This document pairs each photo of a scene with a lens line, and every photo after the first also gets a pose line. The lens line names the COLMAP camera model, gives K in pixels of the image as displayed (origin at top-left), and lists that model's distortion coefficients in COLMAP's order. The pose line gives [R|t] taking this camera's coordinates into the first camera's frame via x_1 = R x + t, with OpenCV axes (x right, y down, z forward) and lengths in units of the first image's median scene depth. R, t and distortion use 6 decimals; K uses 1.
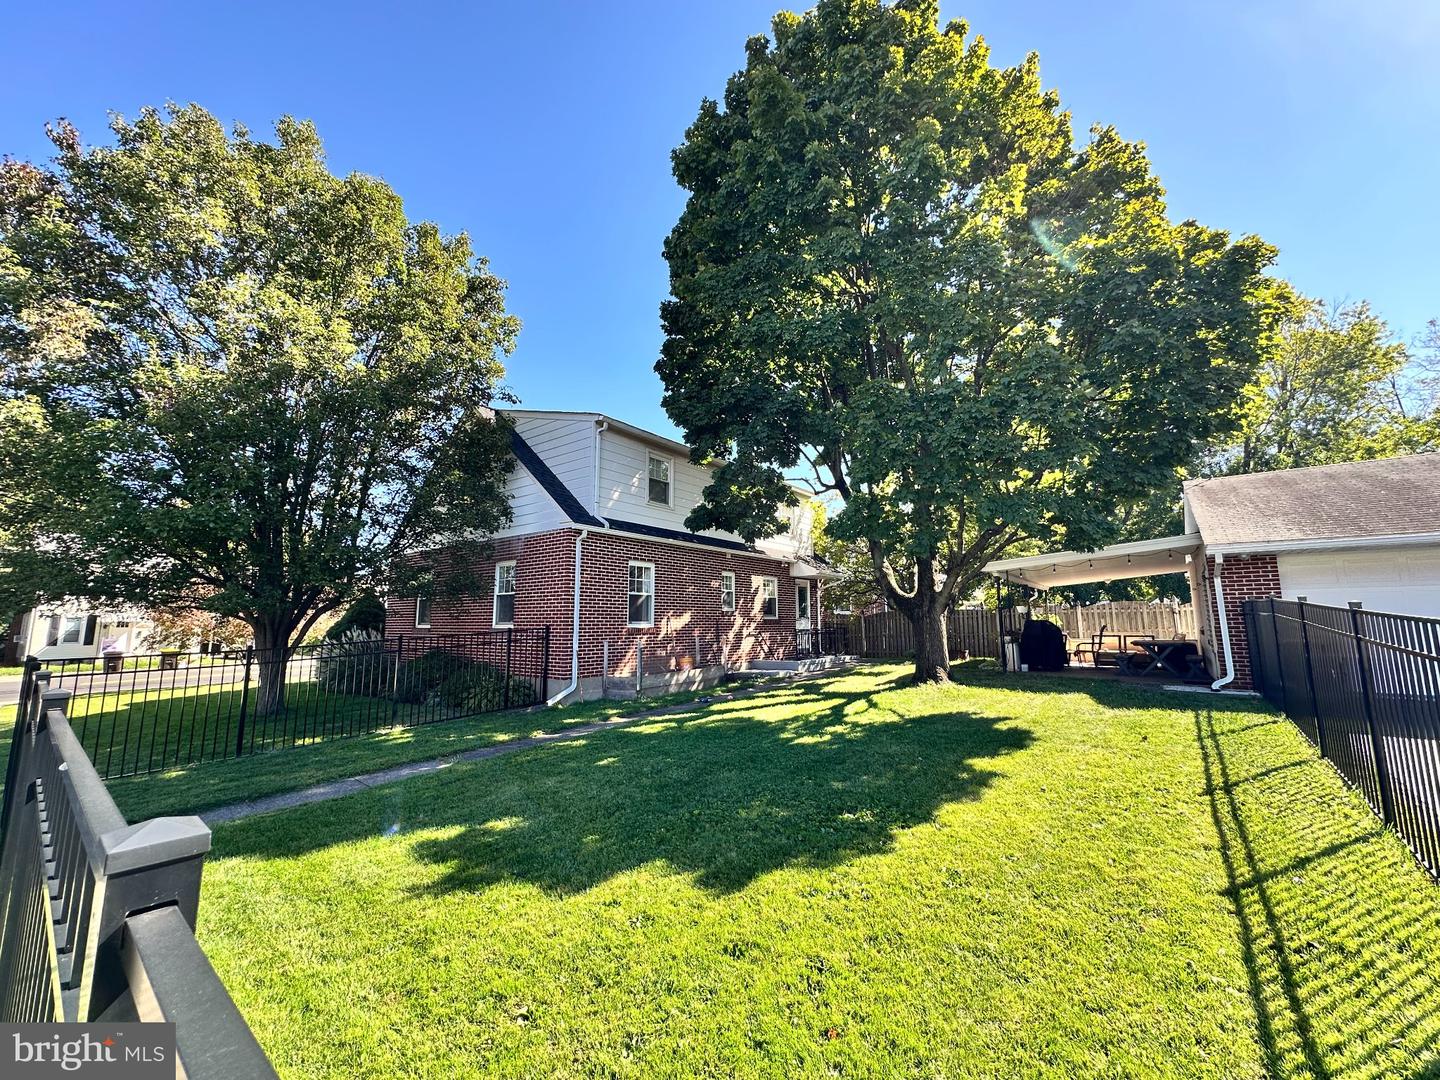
lens RADIAL K [[580.6, 0, 720.0], [0, 580.6, 540.0], [0, 0, 1]] dist [0.000422, 0.000881]
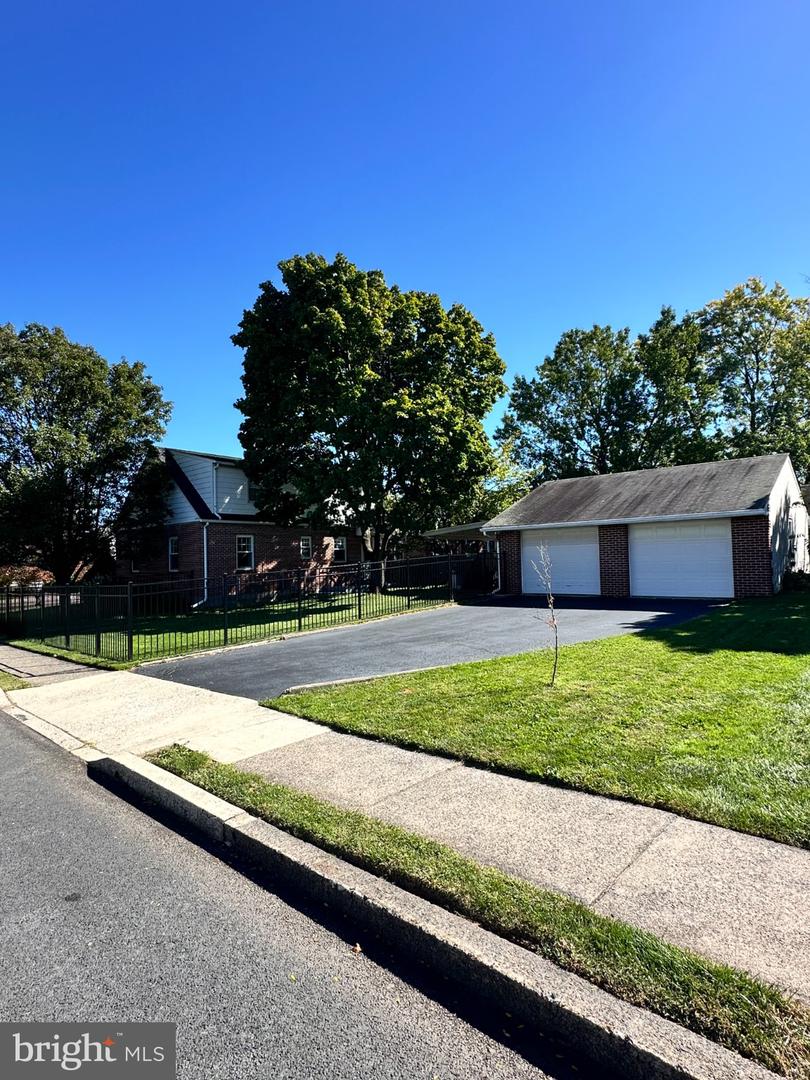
lens RADIAL K [[587.5, 0, 405.0], [0, 587.5, 540.0], [0, 0, 1]] dist [-0.002966, -0.000241]
pose [[0.996776, -0.022848, -0.076912, 0.545592], [0.031243, 0.993463, 0.109793, -0.143017], [0.073900, -0.111842, 0.990974, -0.870089]]
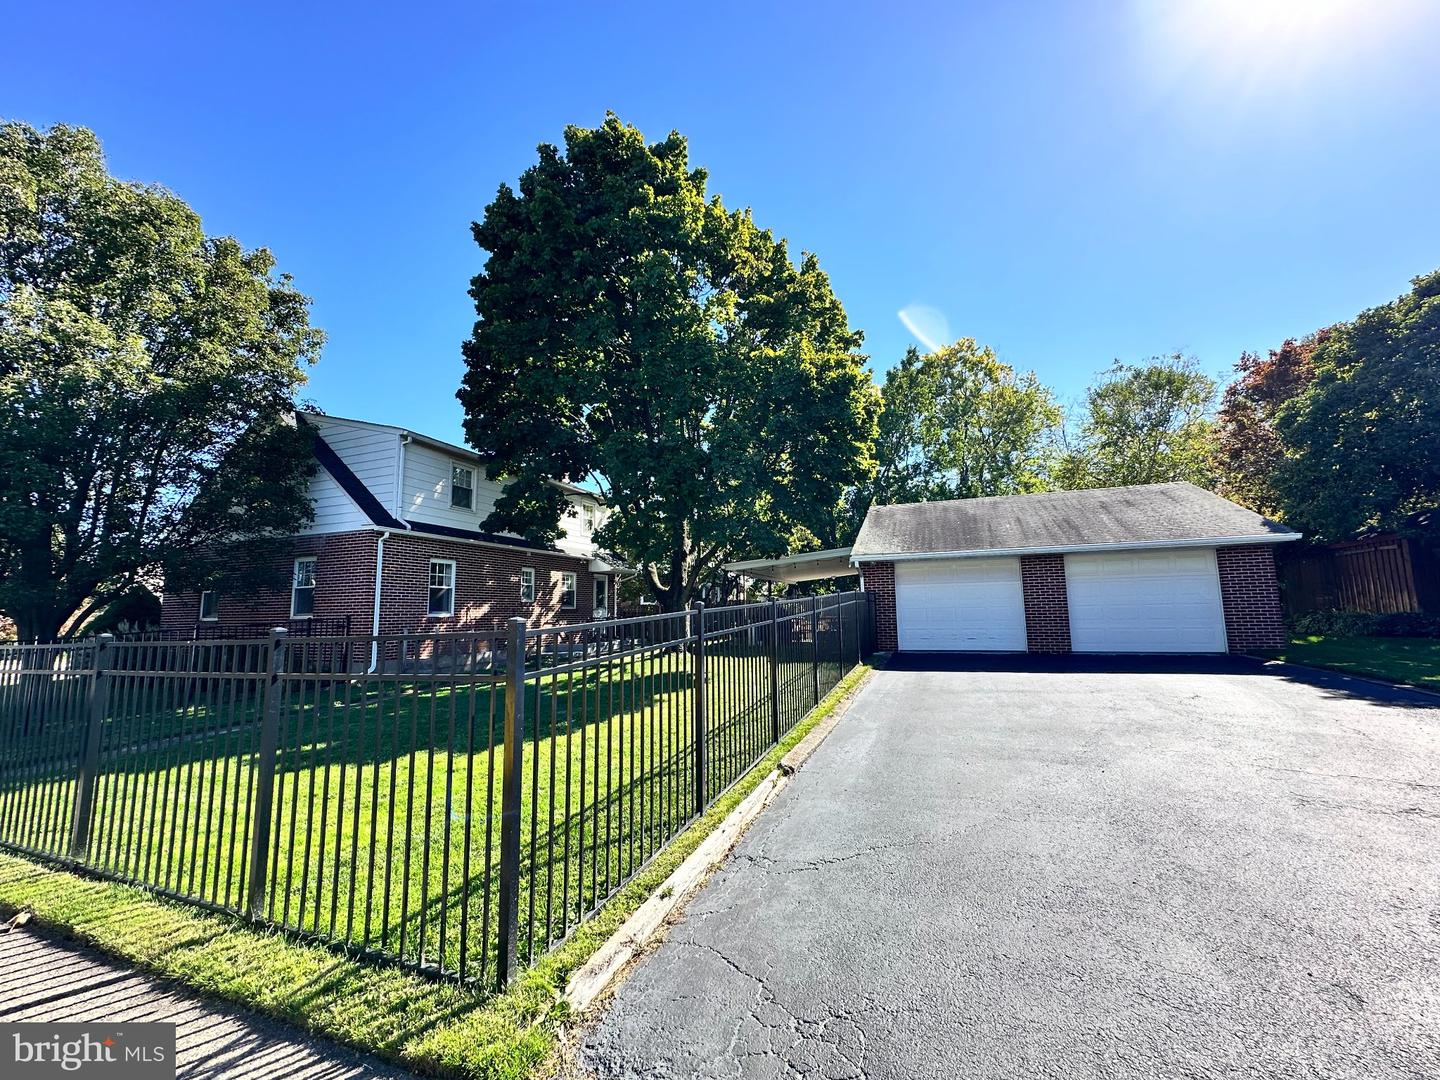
lens RADIAL K [[580.6, 0, 720.0], [0, 580.6, 540.0], [0, 0, 1]] dist [0.000422, 0.000881]
pose [[0.962455, 0.022572, 0.270502, 0.083456], [-0.026375, 0.999598, 0.010432, -0.028116], [-0.270157, -0.017175, 0.962663, -0.259809]]
